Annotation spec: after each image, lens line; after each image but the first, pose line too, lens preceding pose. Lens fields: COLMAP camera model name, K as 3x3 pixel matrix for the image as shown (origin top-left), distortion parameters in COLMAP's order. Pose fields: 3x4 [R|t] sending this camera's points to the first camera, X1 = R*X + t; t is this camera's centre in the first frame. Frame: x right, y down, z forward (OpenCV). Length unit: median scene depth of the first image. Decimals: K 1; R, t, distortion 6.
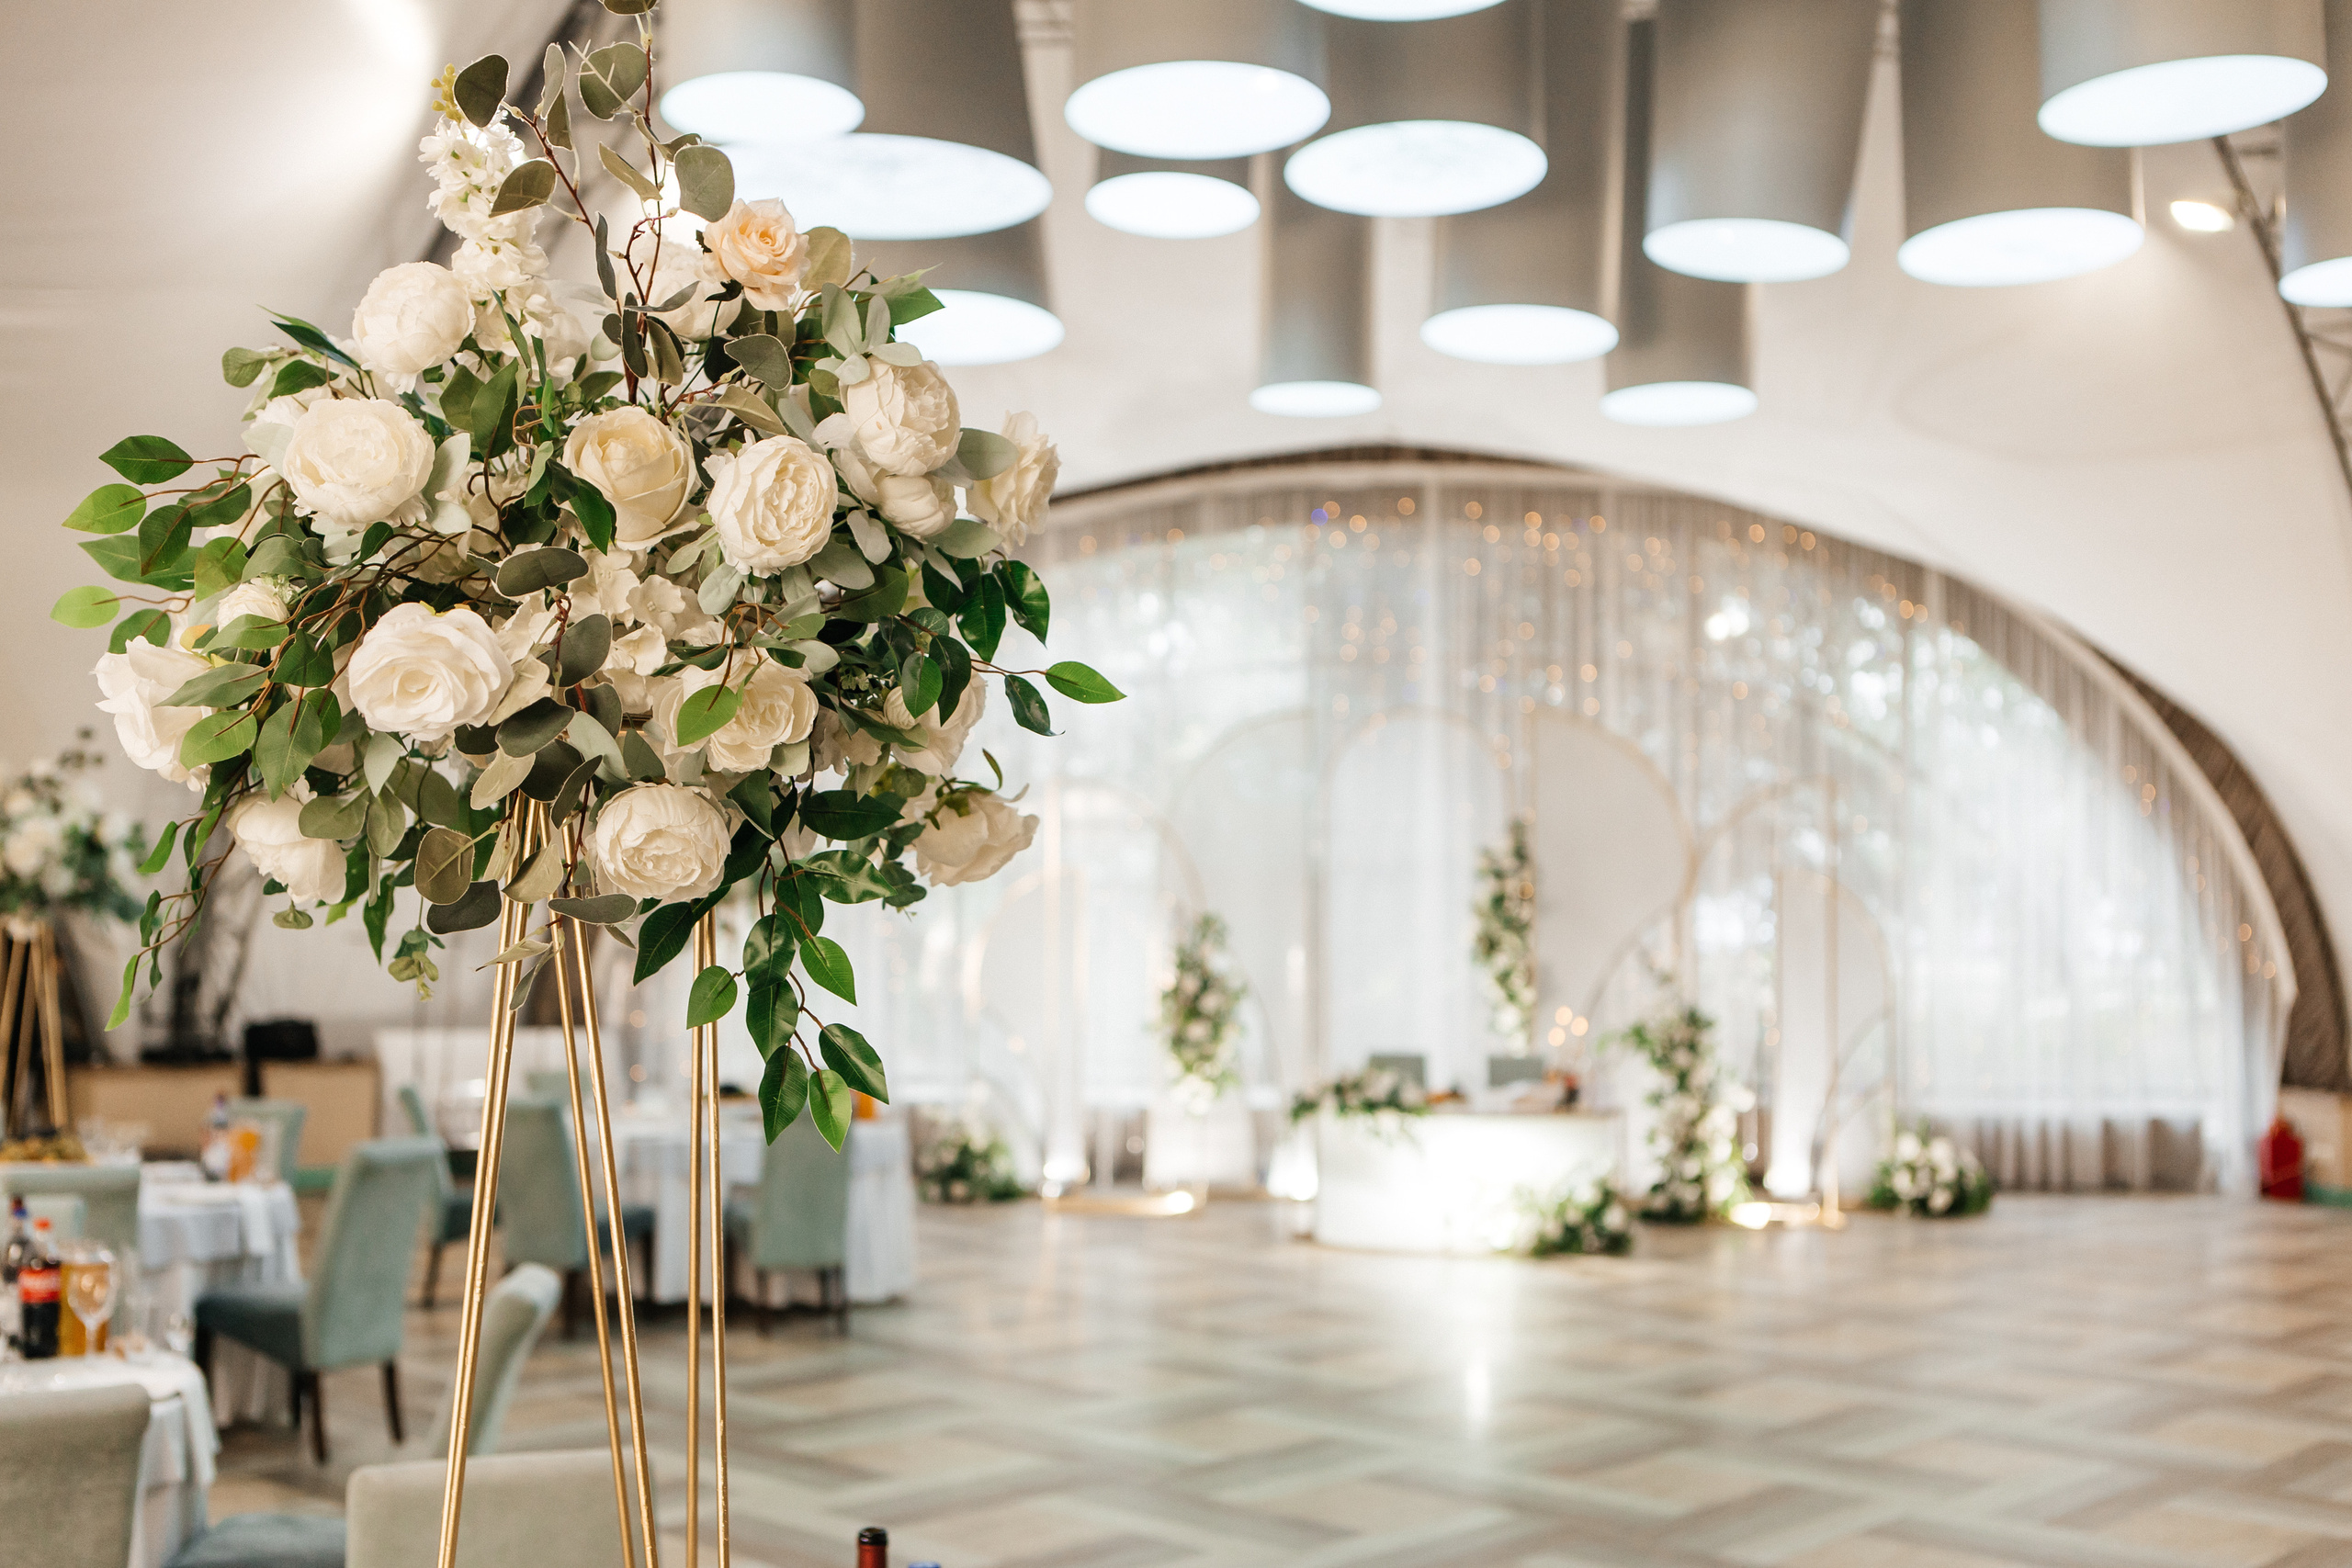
lens RADIAL K [[2548.6, 0, 1176.0], [0, 2548.6, 784.0], [0, 0, 1]] dist [-0.012007, -0.028331]
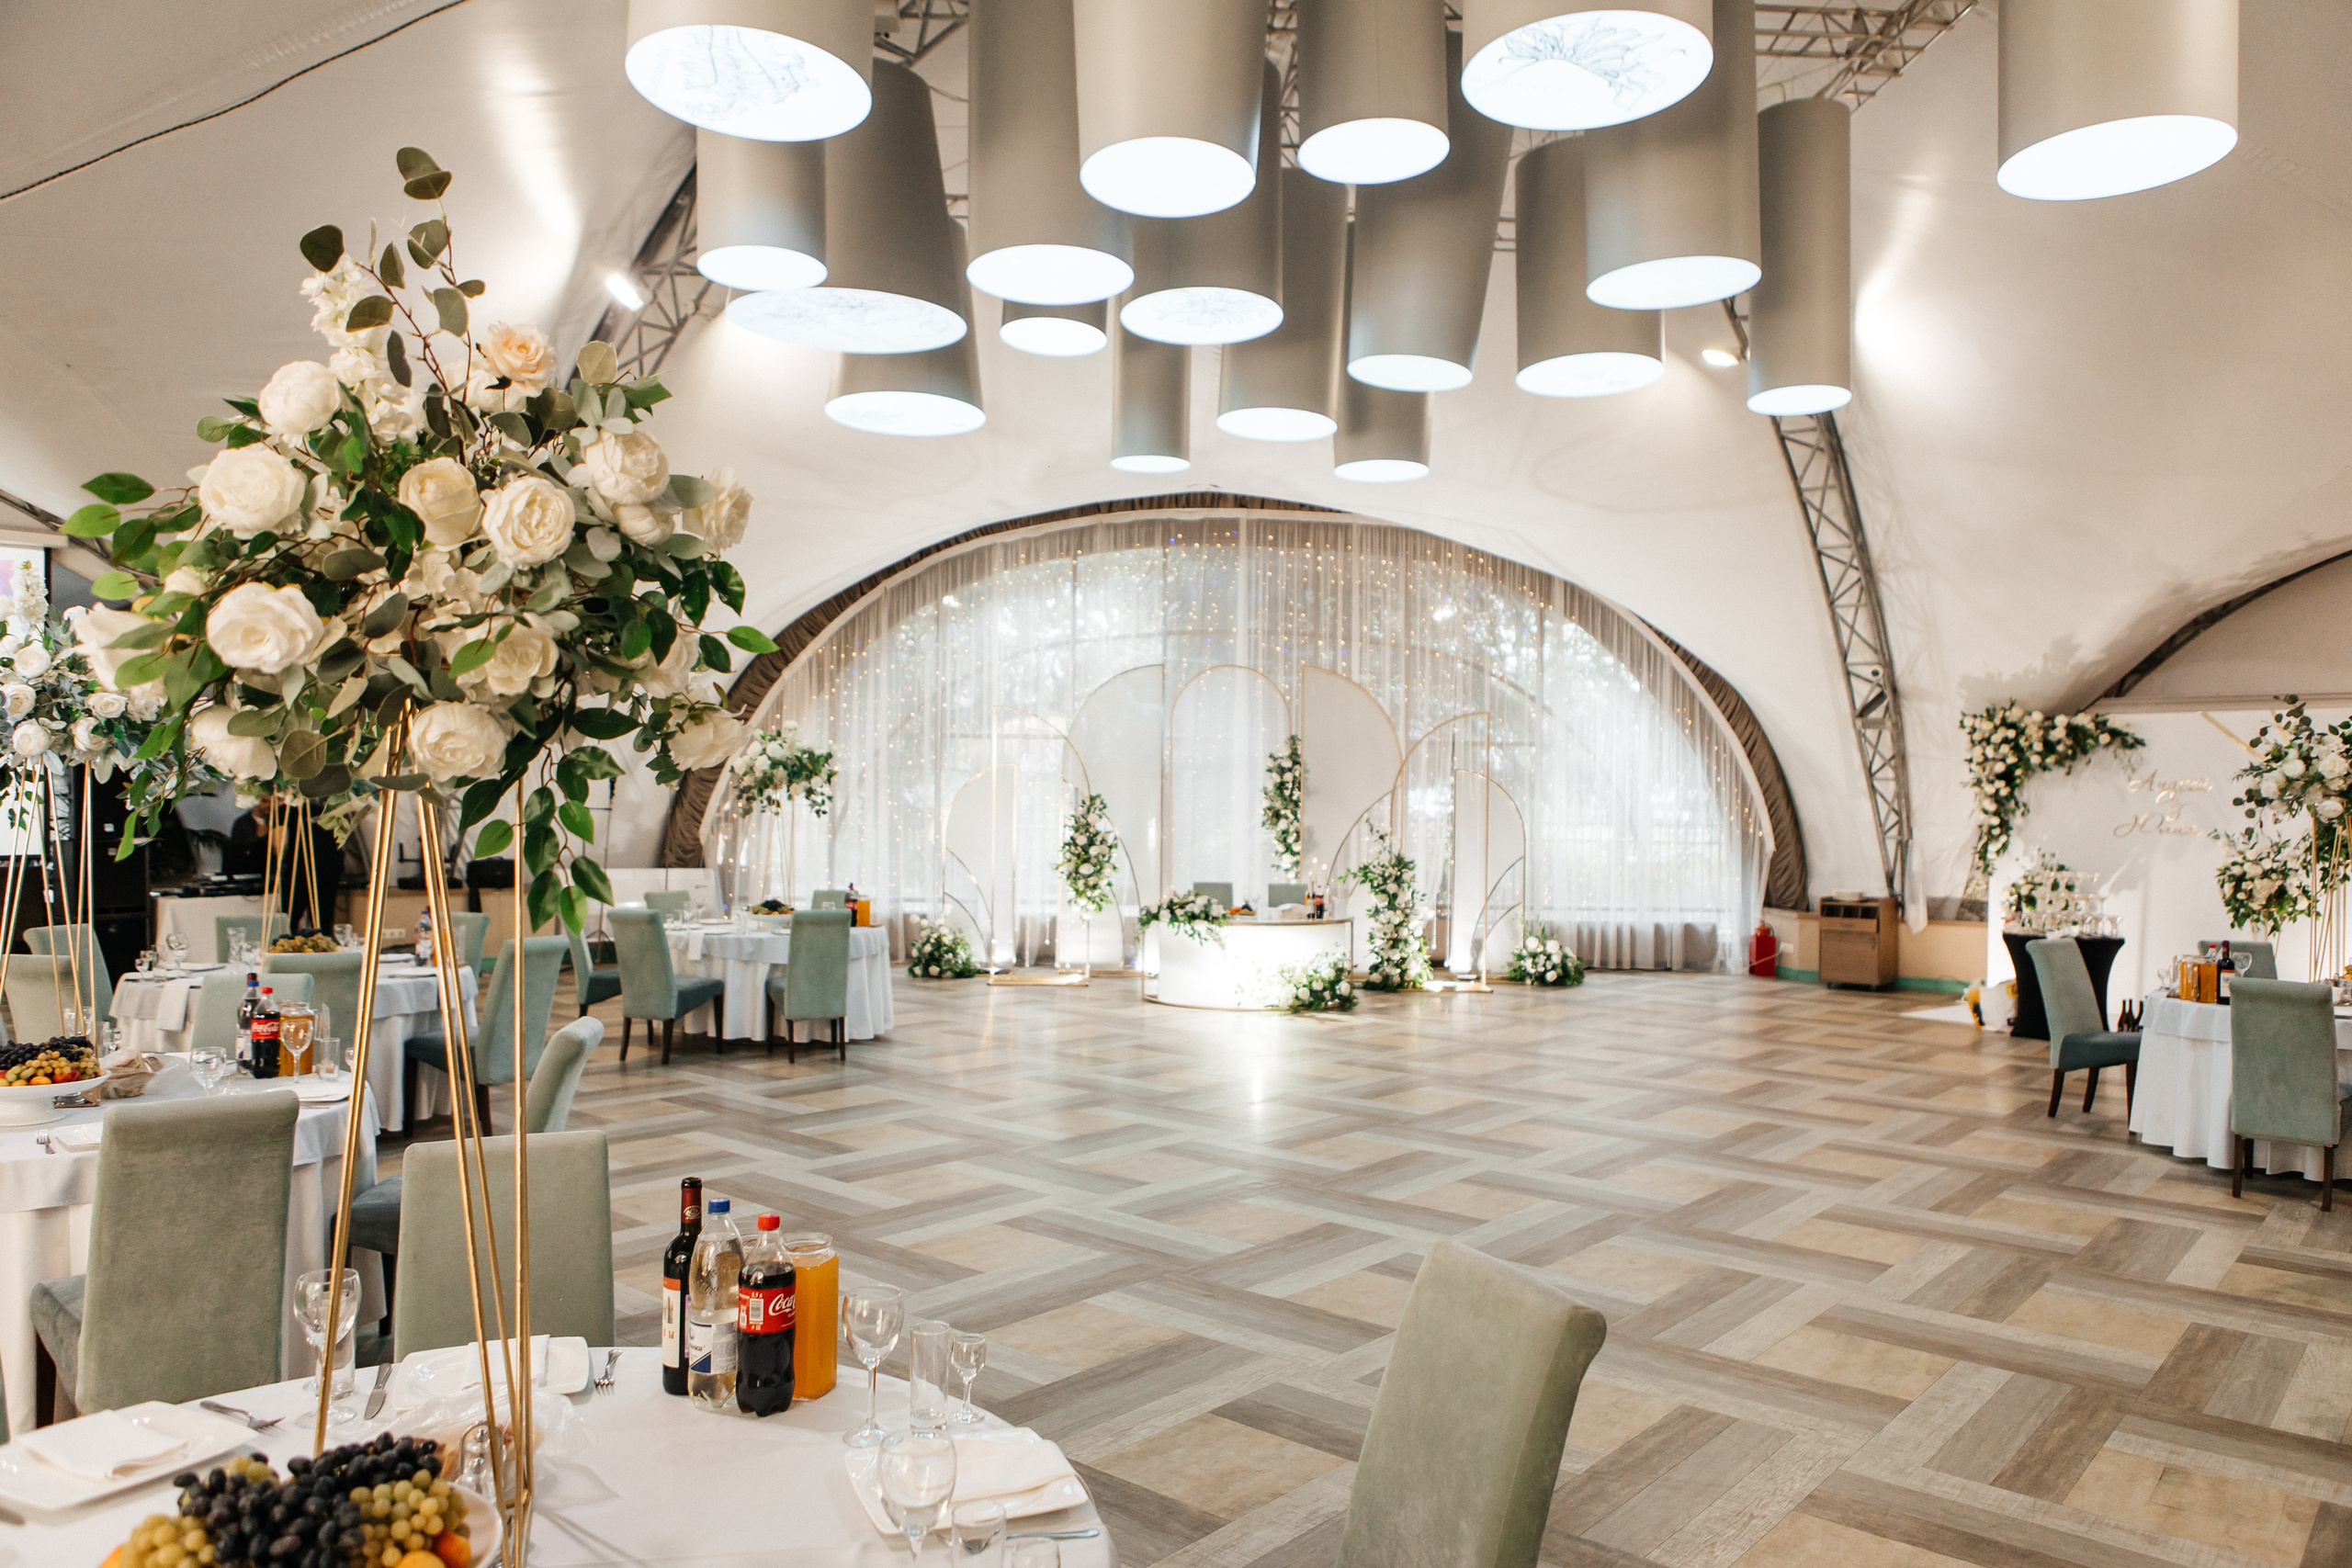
lens RADIAL K [[1627.3, 0, 1205.8], [0, 1627.3, 781.6], [0, 0, 1]] dist [-0.025907, 0.001751]
pose [[0.998395, 0.005547, 0.056356, 0.033645], [-0.007920, 0.999088, 0.041966, 0.000549], [-0.056072, -0.042345, 0.997528, -0.002046]]
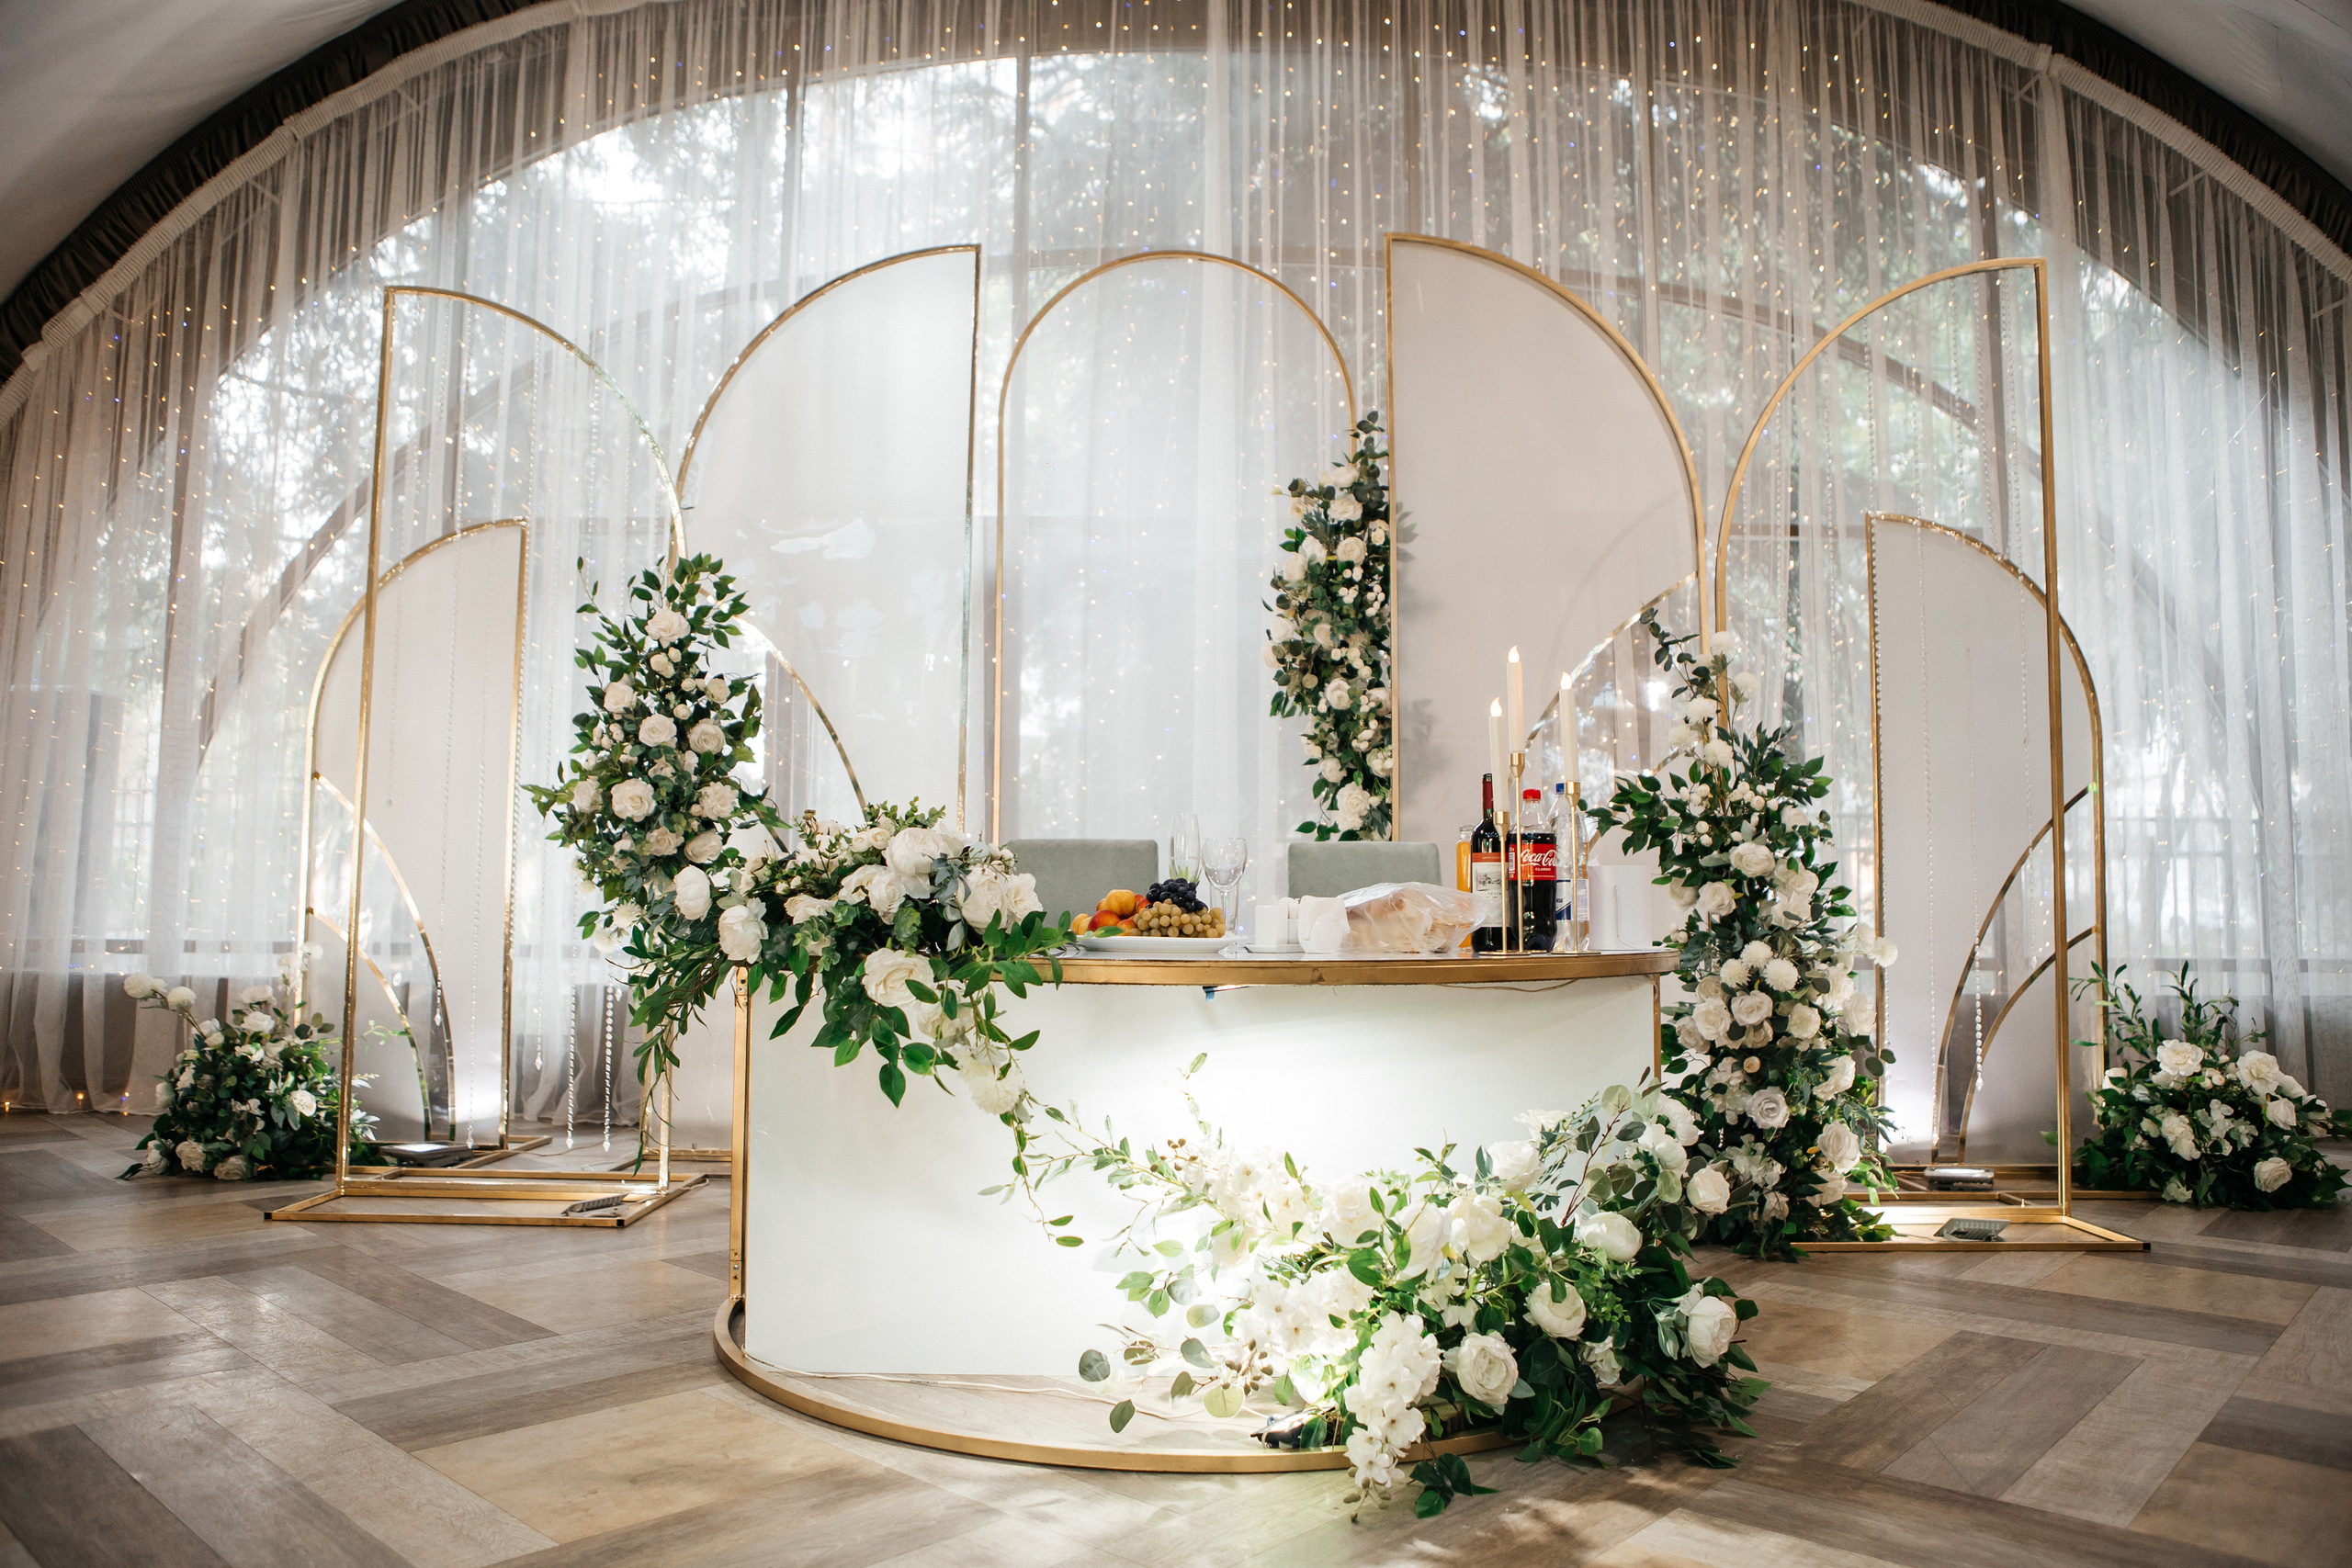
lens RADIAL K [[1627.3, 0, 1205.8], [0, 1627.3, 781.6], [0, 0, 1]] dist [-0.025907, 0.001751]
pose [[0.999459, 0.000830, 0.032882, 0.129916], [-0.000086, 0.999744, -0.022640, 0.133978], [-0.032893, 0.022625, 0.999203, 0.962746]]
